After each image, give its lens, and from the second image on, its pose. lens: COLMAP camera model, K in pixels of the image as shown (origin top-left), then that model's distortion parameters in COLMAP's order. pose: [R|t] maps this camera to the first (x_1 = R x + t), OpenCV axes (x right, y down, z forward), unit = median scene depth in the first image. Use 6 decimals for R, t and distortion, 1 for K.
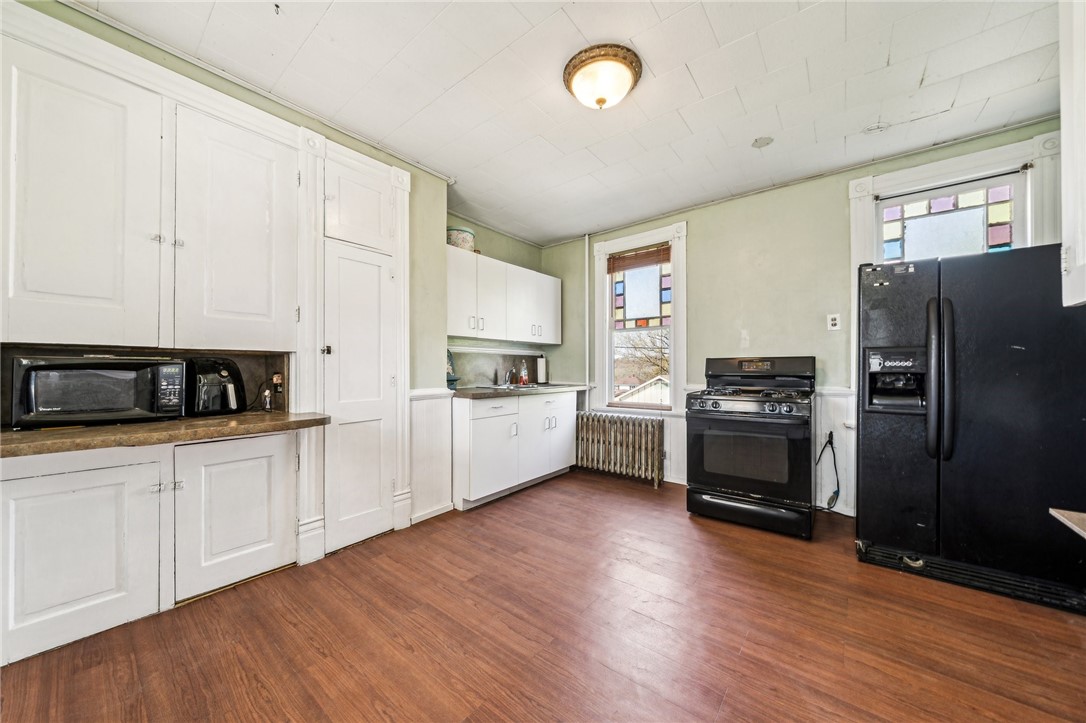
lens RADIAL K [[379.9, 0, 542.3], [0, 379.9, 366.1], [0, 0, 1]] dist [-0.001953, -0.000085]
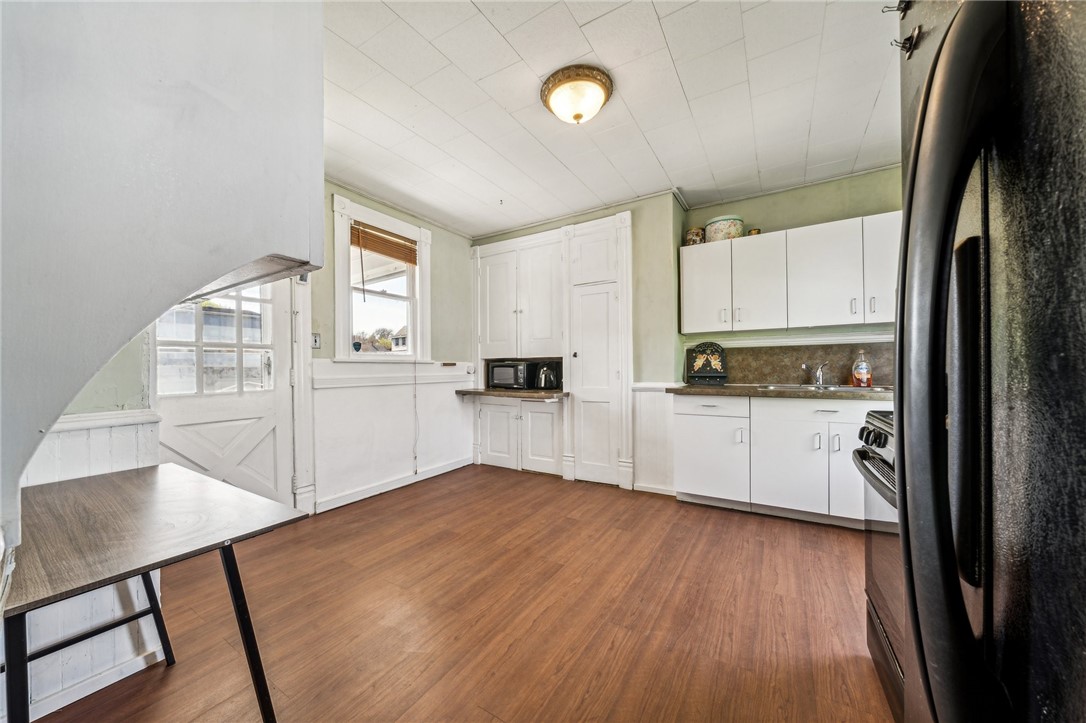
lens RADIAL K [[379.9, 0, 541.4], [0, 379.9, 368.8], [0, 0, 1]] dist [-0.001953, -0.000085]
pose [[0.123220, -0.001271, -0.992379, 0.927130], [0.014979, 0.999888, 0.000580, 0.012877], [0.992266, -0.014937, 0.123226, 0.584840]]
